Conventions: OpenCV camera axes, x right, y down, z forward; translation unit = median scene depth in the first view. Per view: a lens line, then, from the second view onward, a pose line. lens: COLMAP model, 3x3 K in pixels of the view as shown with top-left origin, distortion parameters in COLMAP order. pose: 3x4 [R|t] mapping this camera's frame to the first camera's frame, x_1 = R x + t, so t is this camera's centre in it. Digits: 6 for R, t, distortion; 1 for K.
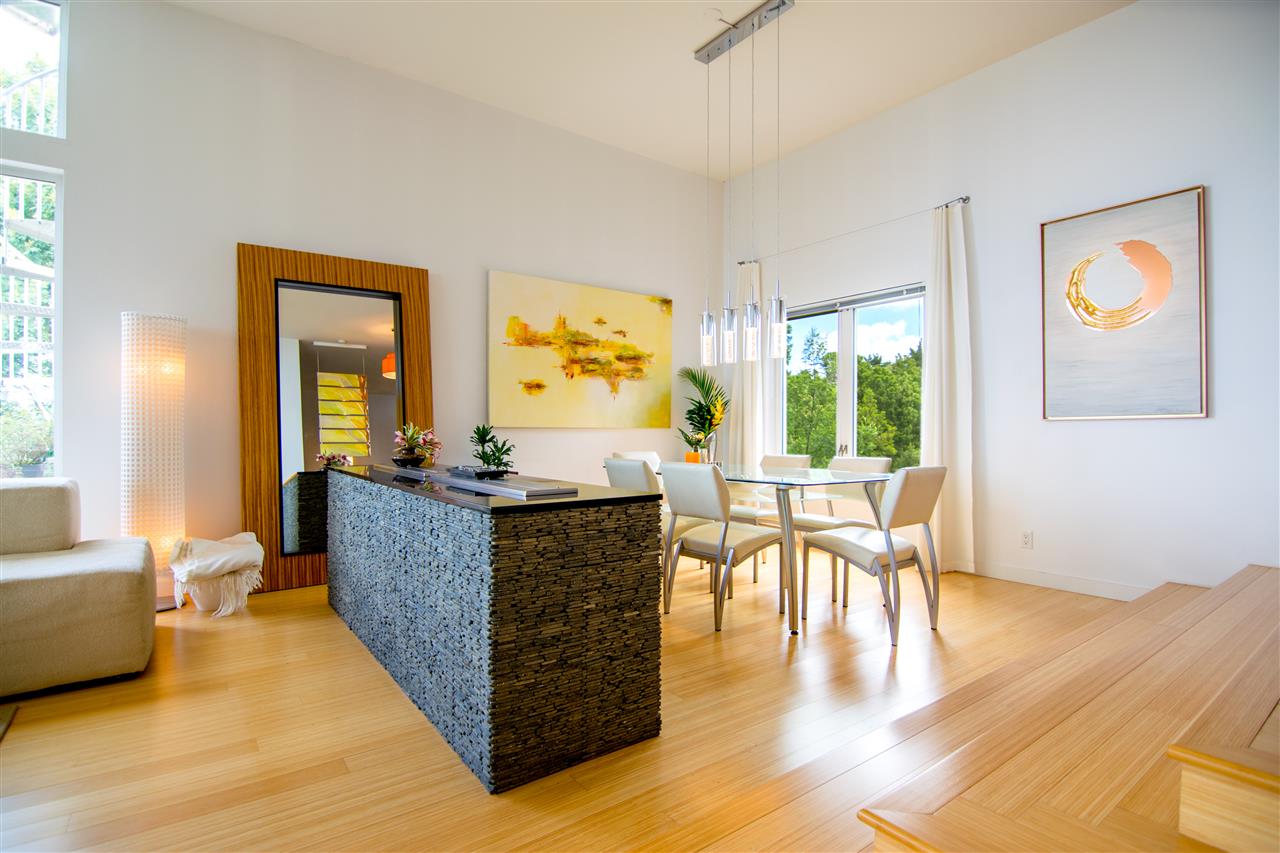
lens RADIAL K [[623.9, 0, 638.2], [0, 623.9, 425.0], [0, 0, 1]] dist [-0.019481, -0.001648]
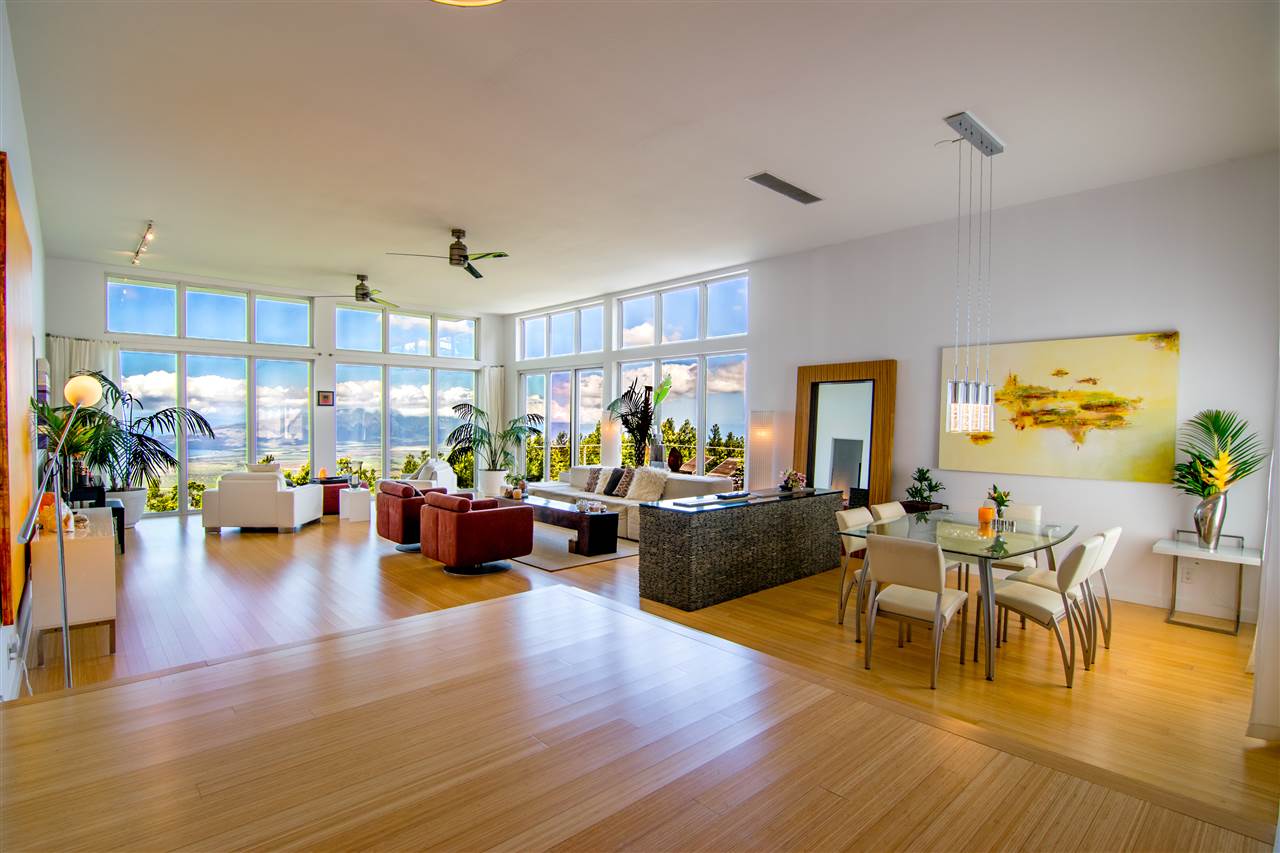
lens RADIAL K [[623.9, 0, 639.8], [0, 623.9, 421.0], [0, 0, 1]] dist [-0.019481, -0.001648]
pose [[0.110256, 0.000116, -0.993903, 0.869743], [-0.006567, 0.999978, -0.000612, -0.082127], [0.993882, 0.006594, 0.110255, 0.205237]]
